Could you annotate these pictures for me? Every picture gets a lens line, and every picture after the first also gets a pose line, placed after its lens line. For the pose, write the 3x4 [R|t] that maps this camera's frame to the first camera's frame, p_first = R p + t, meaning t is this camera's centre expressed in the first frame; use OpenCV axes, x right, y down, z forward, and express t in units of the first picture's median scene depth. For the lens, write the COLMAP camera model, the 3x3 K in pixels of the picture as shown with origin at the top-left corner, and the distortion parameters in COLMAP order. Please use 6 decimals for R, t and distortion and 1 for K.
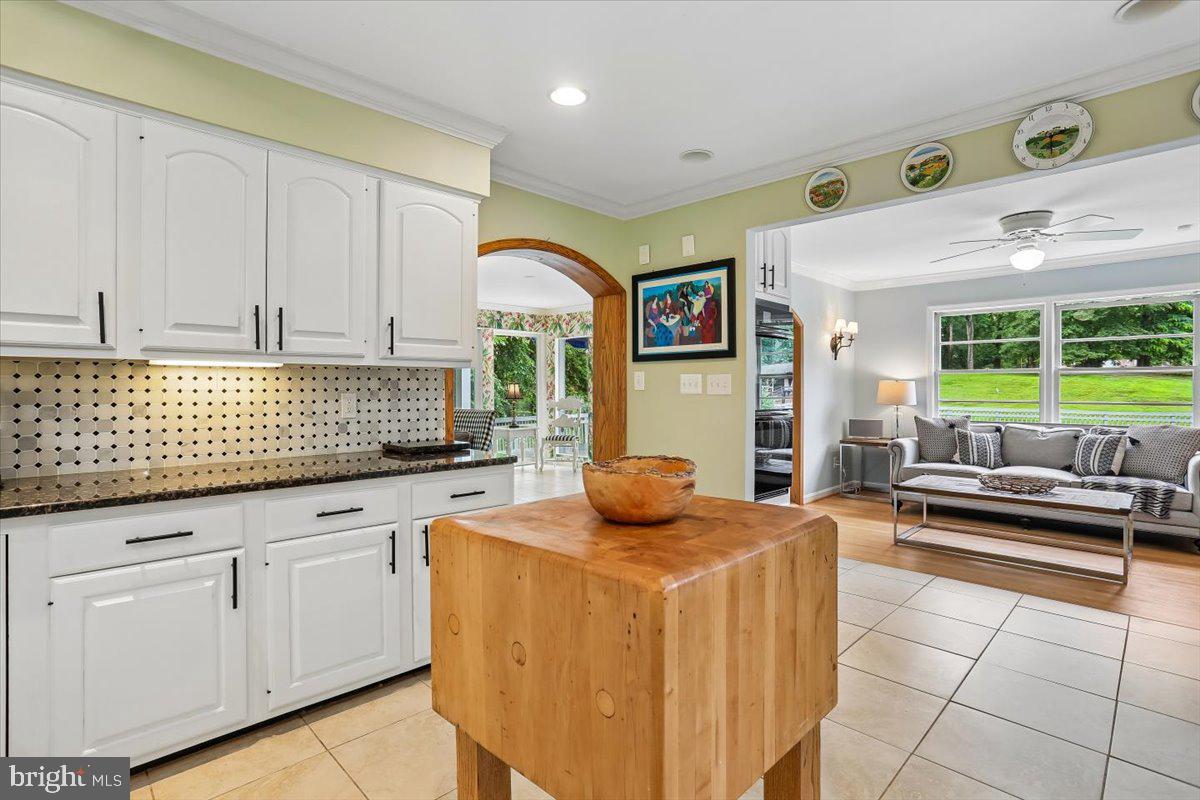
lens RADIAL K [[580.2, 0, 595.0], [0, 580.2, 374.5], [0, 0, 1]] dist [-0.058301, 0.020503]
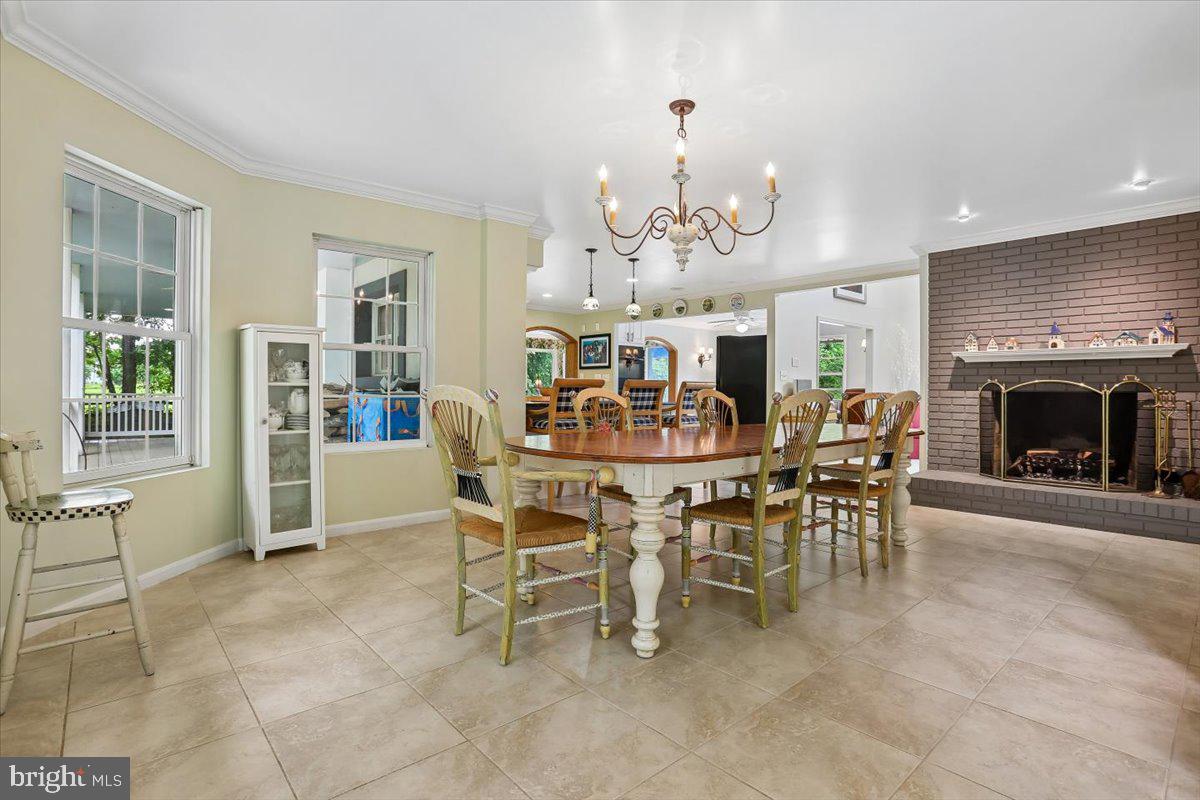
lens RADIAL K [[569.1, 0, 588.5], [0, 569.1, 389.8], [0, 0, 1]] dist [-0.046731, 0.019466]
pose [[0.997796, 0.005209, -0.066145, 0.411277], [-0.003651, 0.999714, 0.023647, 0.014895], [0.066249, -0.023354, 0.997530, -2.332629]]
